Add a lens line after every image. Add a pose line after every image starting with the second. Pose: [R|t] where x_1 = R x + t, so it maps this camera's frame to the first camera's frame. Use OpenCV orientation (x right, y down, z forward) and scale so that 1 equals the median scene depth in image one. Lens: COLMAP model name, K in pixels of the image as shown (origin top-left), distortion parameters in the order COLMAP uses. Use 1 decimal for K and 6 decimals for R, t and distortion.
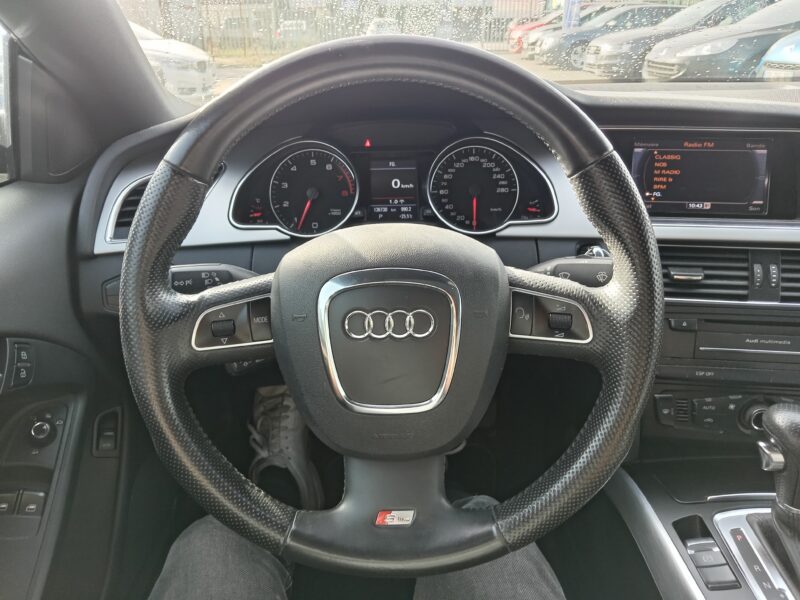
lens RADIAL K [[605.7, 0, 386.8], [0, 605.7, 301.6], [0, 0, 1]] dist [-0.041618, 0.003753]
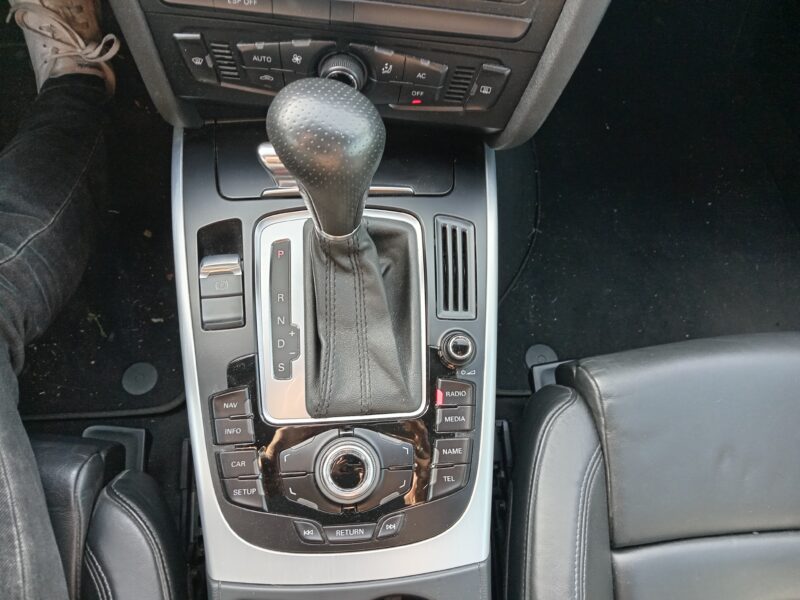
lens RADIAL K [[608.0, 0, 393.6], [0, 608.0, 300.9], [0, 0, 1]] dist [-0.008328, 0.012288]
pose [[0.993266, -0.031644, 0.111454, 0.542018], [-0.049913, 0.751261, 0.658116, -0.046978], [-0.104556, -0.659247, 0.744622, 0.328356]]
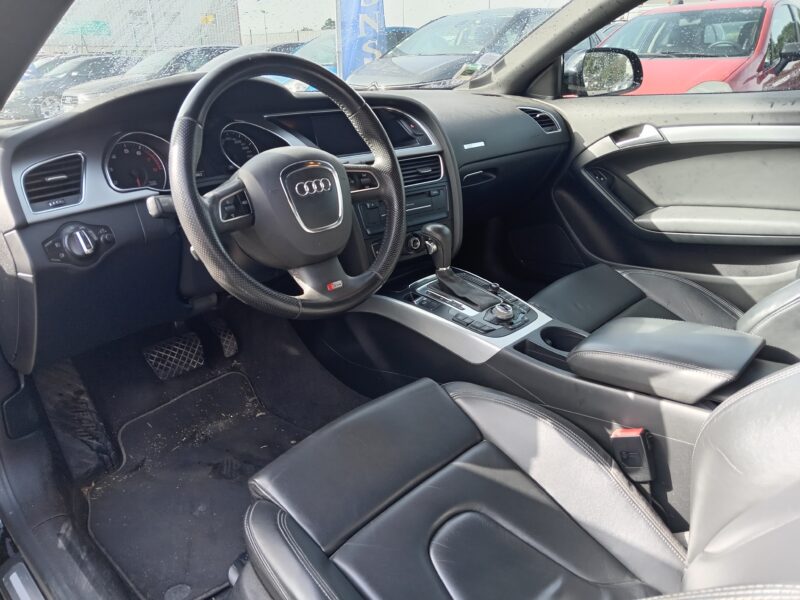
lens RADIAL K [[608.0, 0, 393.6], [0, 608.0, 300.9], [0, 0, 1]] dist [-0.008328, 0.012288]
pose [[0.684738, -0.258559, 0.681382, -0.789680], [0.312816, 0.948716, 0.045646, 0.238759], [-0.658240, 0.181892, 0.730504, -0.382298]]
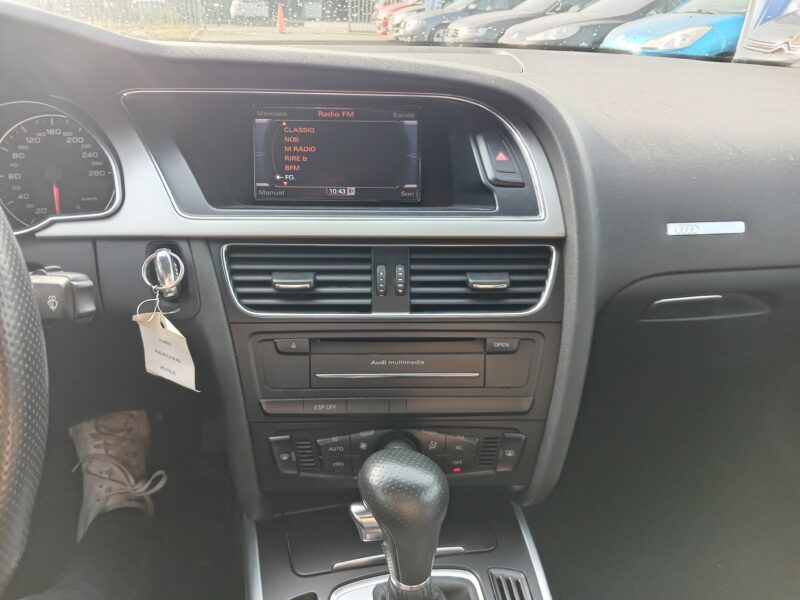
lens RADIAL K [[608.0, 0, 393.6], [0, 608.0, 300.9], [0, 0, 1]] dist [-0.008328, 0.012288]
pose [[0.979759, -0.043241, 0.195452, 0.423428], [0.038831, 0.998899, 0.026342, -0.032183], [-0.196376, -0.018219, 0.980359, 0.185814]]
